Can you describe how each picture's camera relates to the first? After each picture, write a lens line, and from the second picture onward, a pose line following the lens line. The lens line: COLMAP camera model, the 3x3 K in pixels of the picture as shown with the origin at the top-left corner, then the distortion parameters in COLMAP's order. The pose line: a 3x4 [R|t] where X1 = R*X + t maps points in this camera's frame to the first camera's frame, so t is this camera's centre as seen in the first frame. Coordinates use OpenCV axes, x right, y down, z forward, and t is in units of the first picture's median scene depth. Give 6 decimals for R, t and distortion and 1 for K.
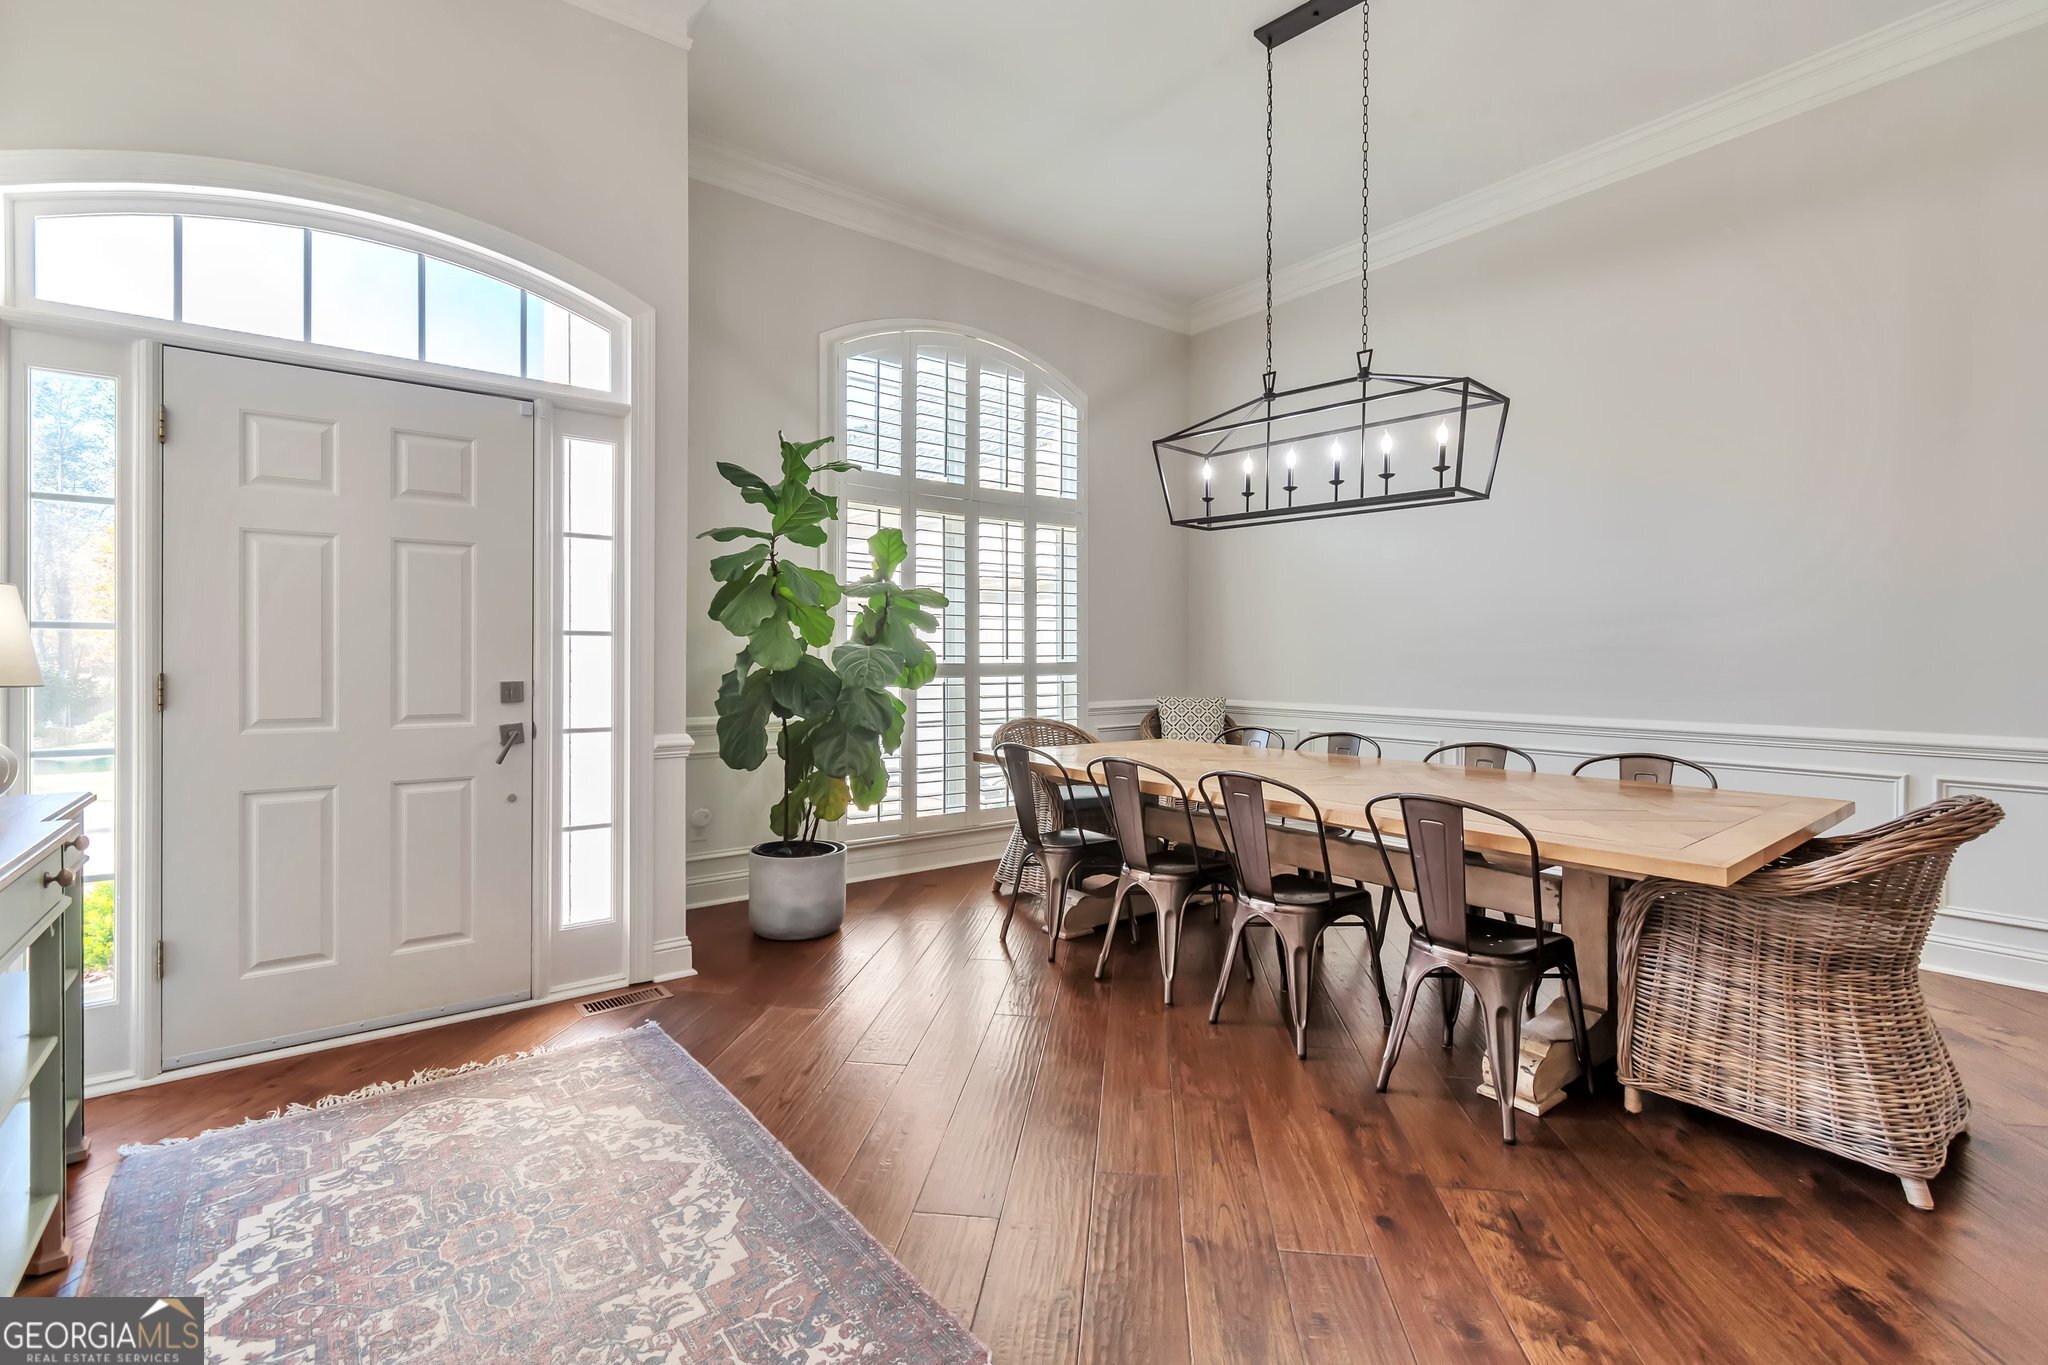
lens RADIAL K [[907.7, 0, 1019.6], [0, 907.7, 662.5], [0, 0, 1]] dist [0.003675, -0.002209]
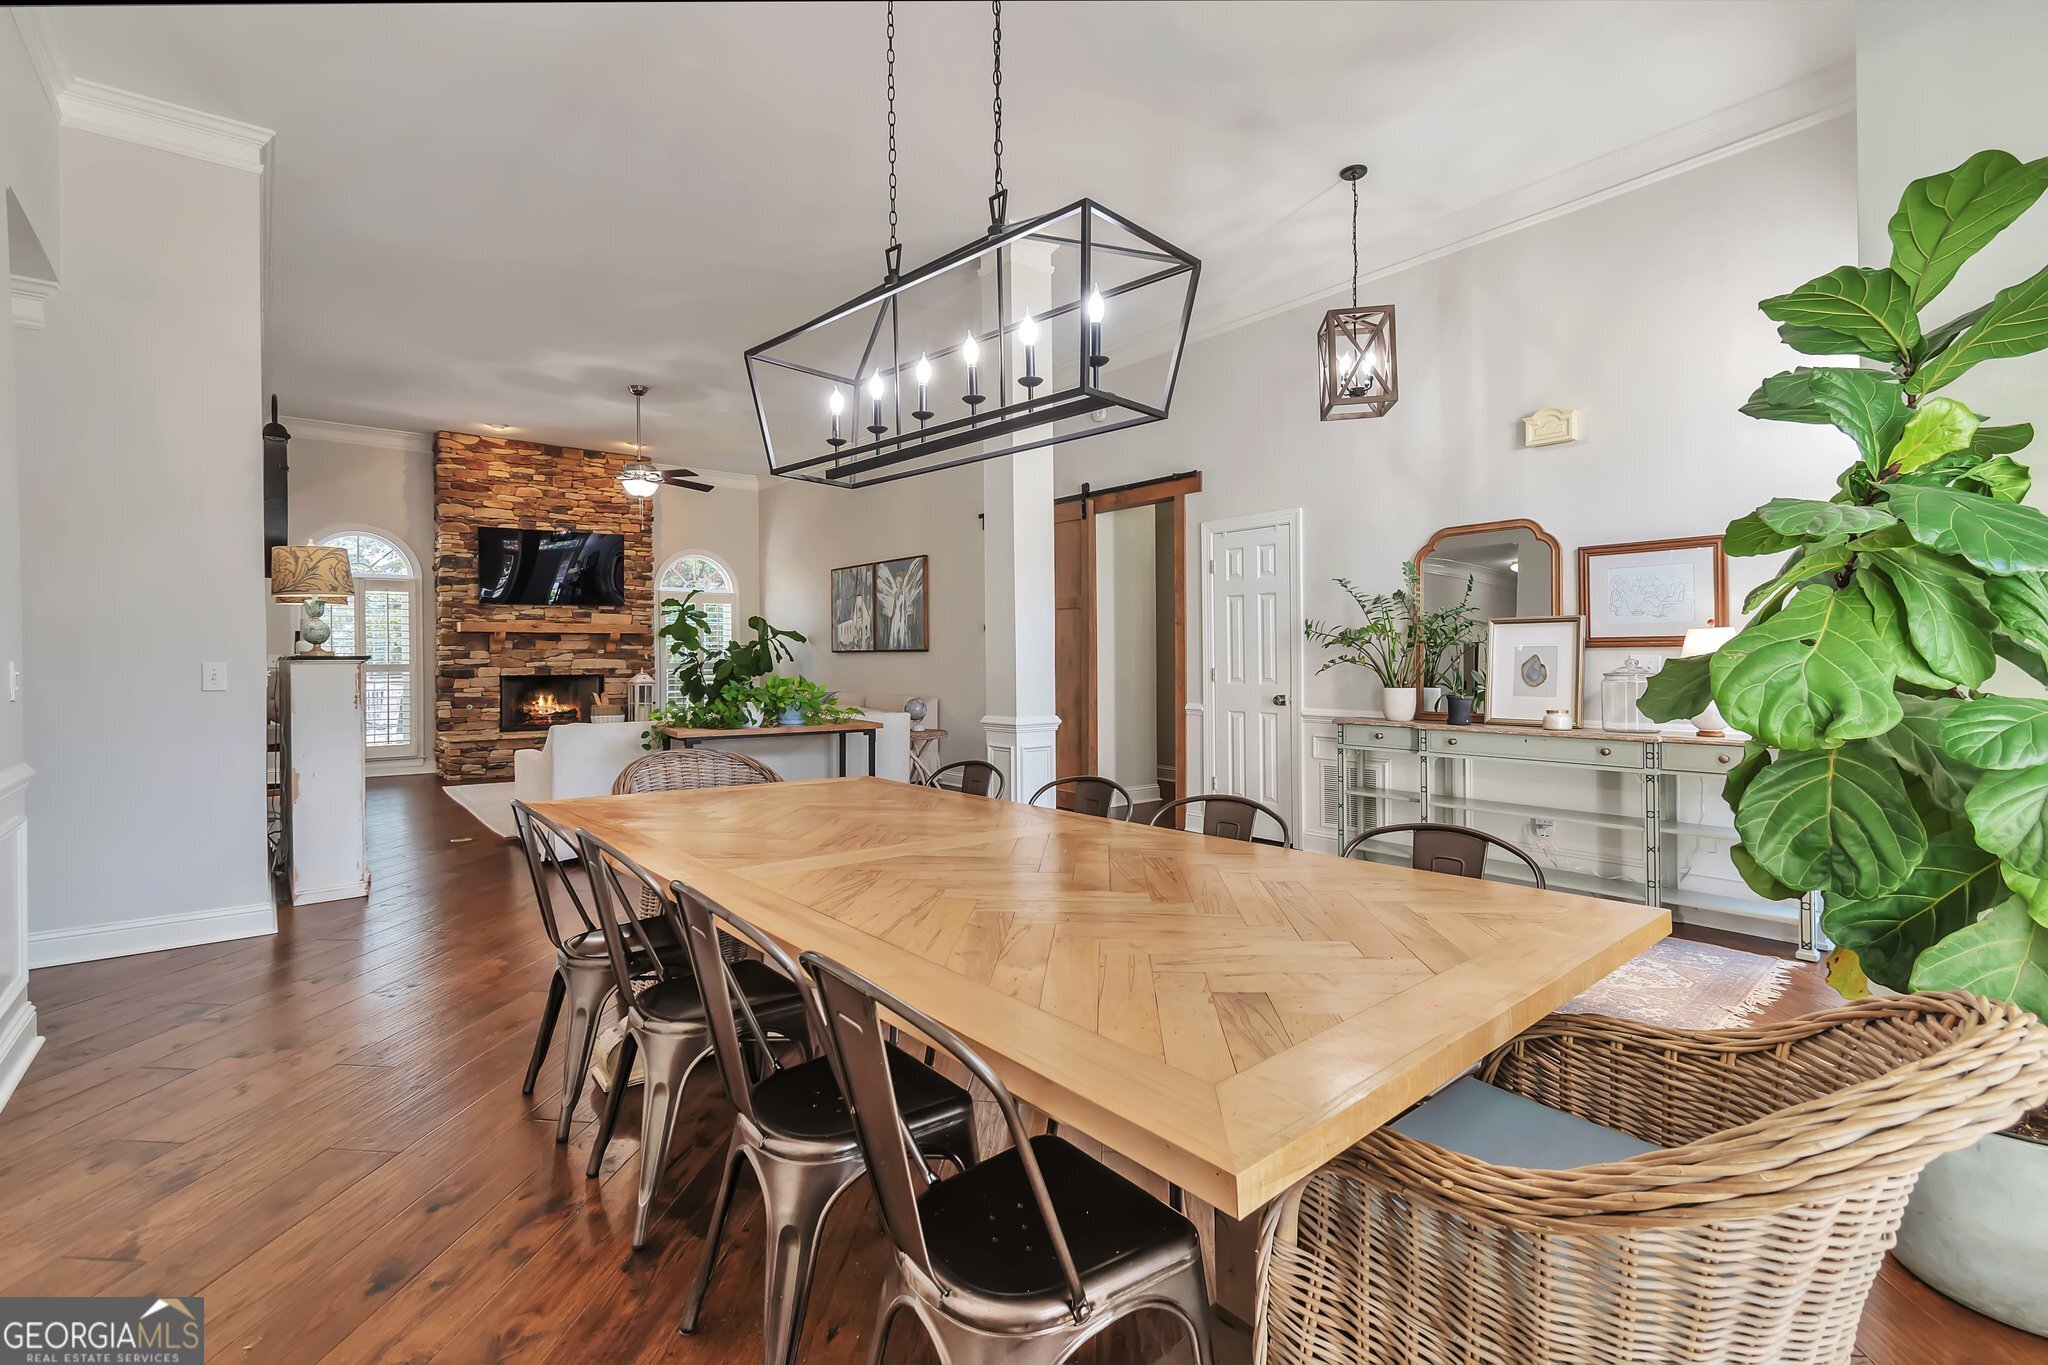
lens RADIAL K [[907.7, 0, 1042.8], [0, 907.7, 663.4], [0, 0, 1]] dist [0.003675, -0.002209]
pose [[-0.998861, 0.004471, -0.047501, 0.352730], [0.003926, 0.999926, 0.011553, -0.021860], [0.047549, 0.011353, -0.998804, 2.030354]]
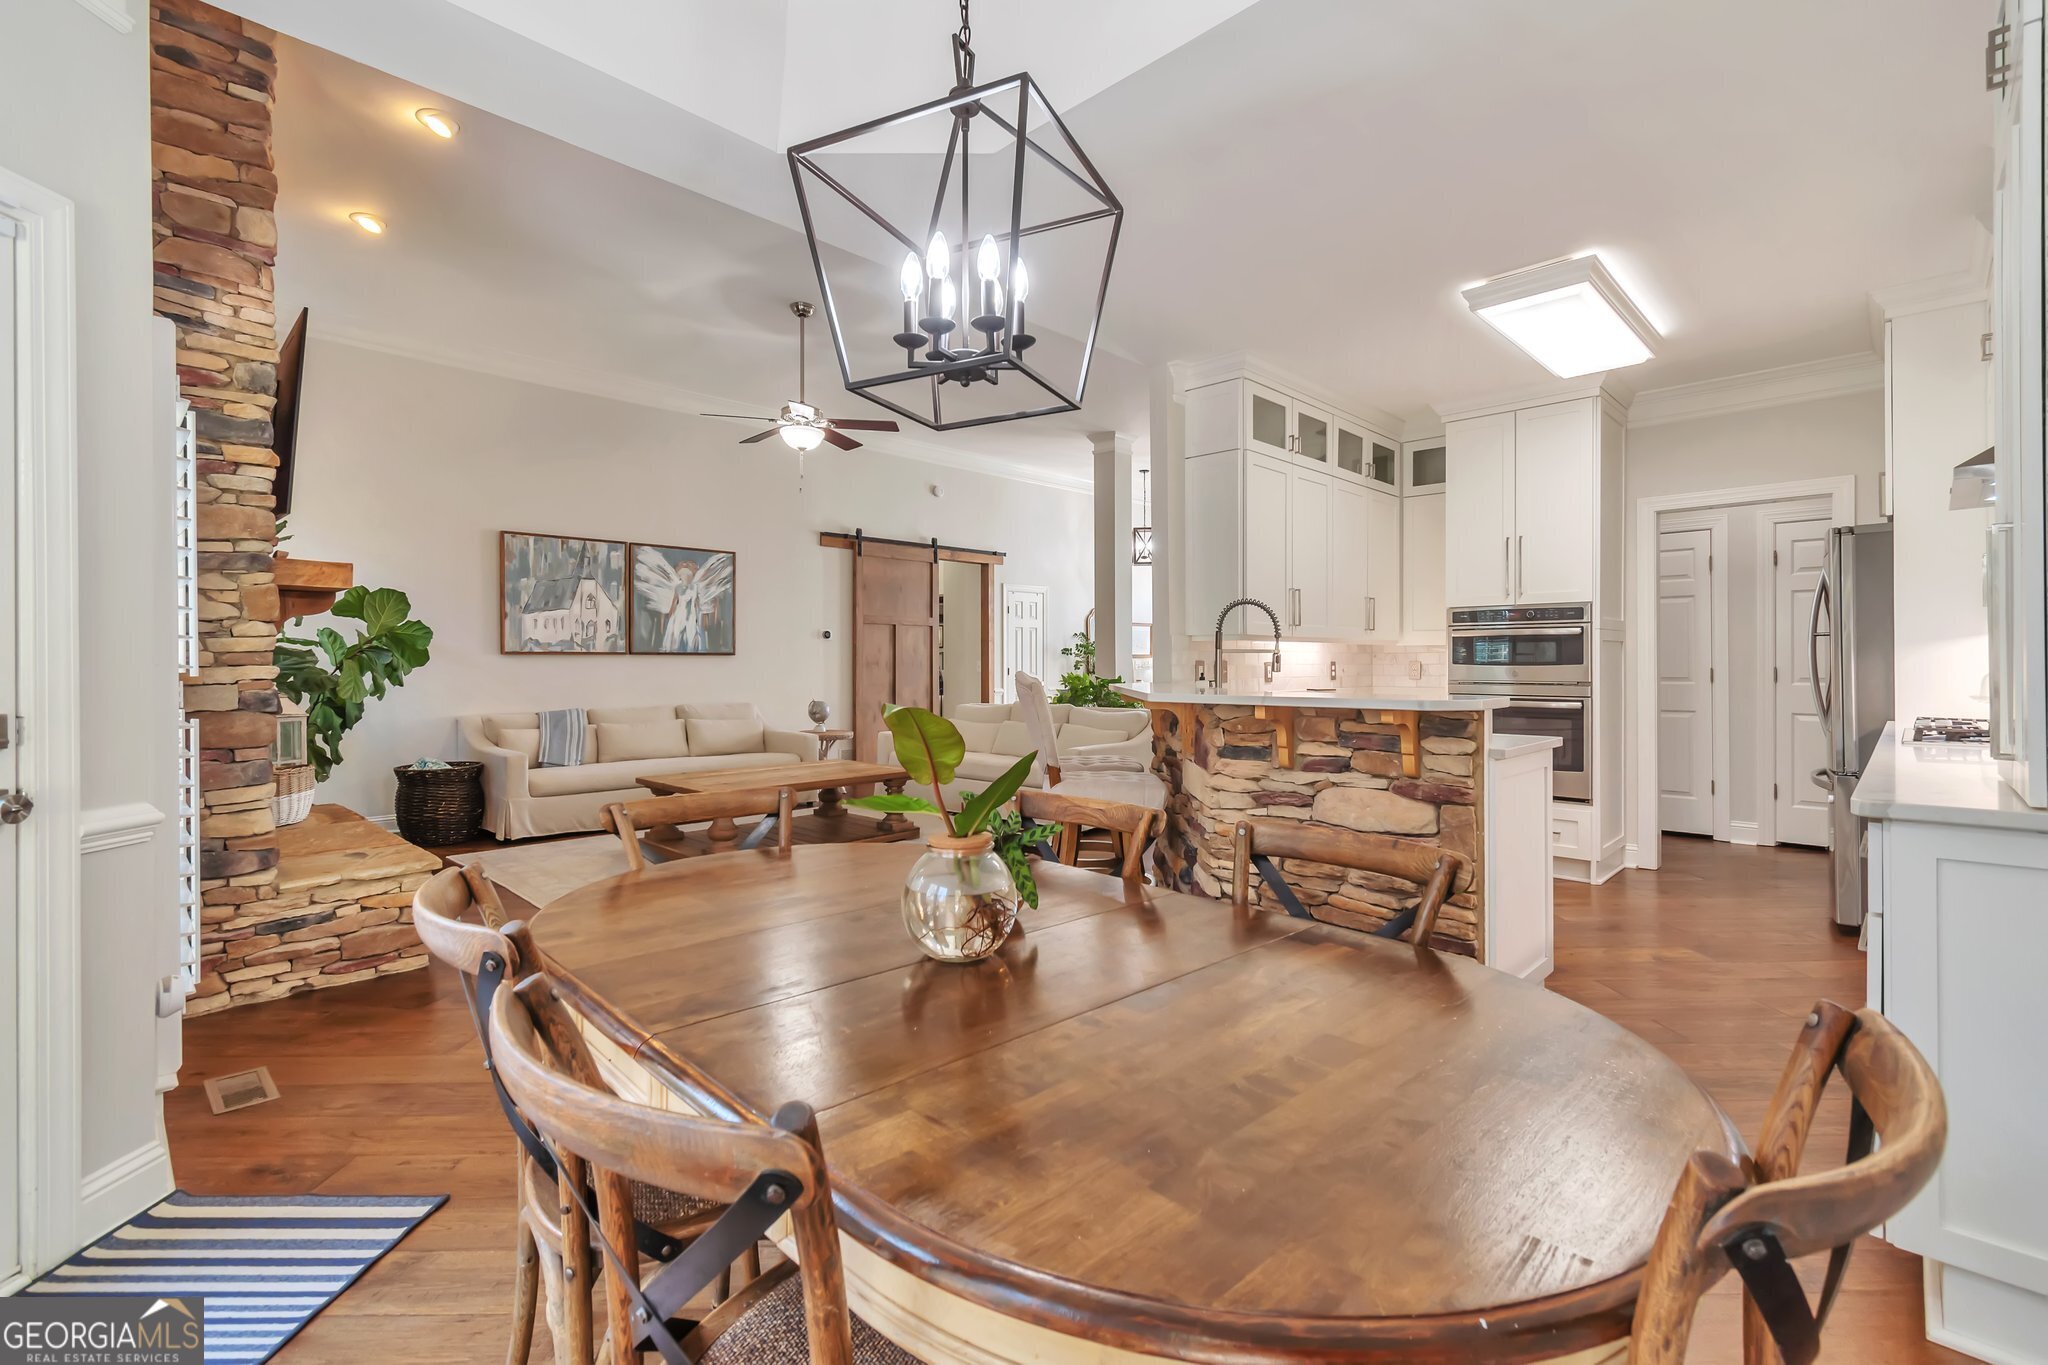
lens RADIAL K [[907.7, 0, 1034.0], [0, 907.7, 645.1], [0, 0, 1]] dist [0.003675, -0.002209]
pose [[0.142442, -0.018925, -0.989622, 3.743001], [-0.000869, 0.999814, -0.019245, -0.005319], [0.989803, 0.003601, 0.142399, -0.666338]]
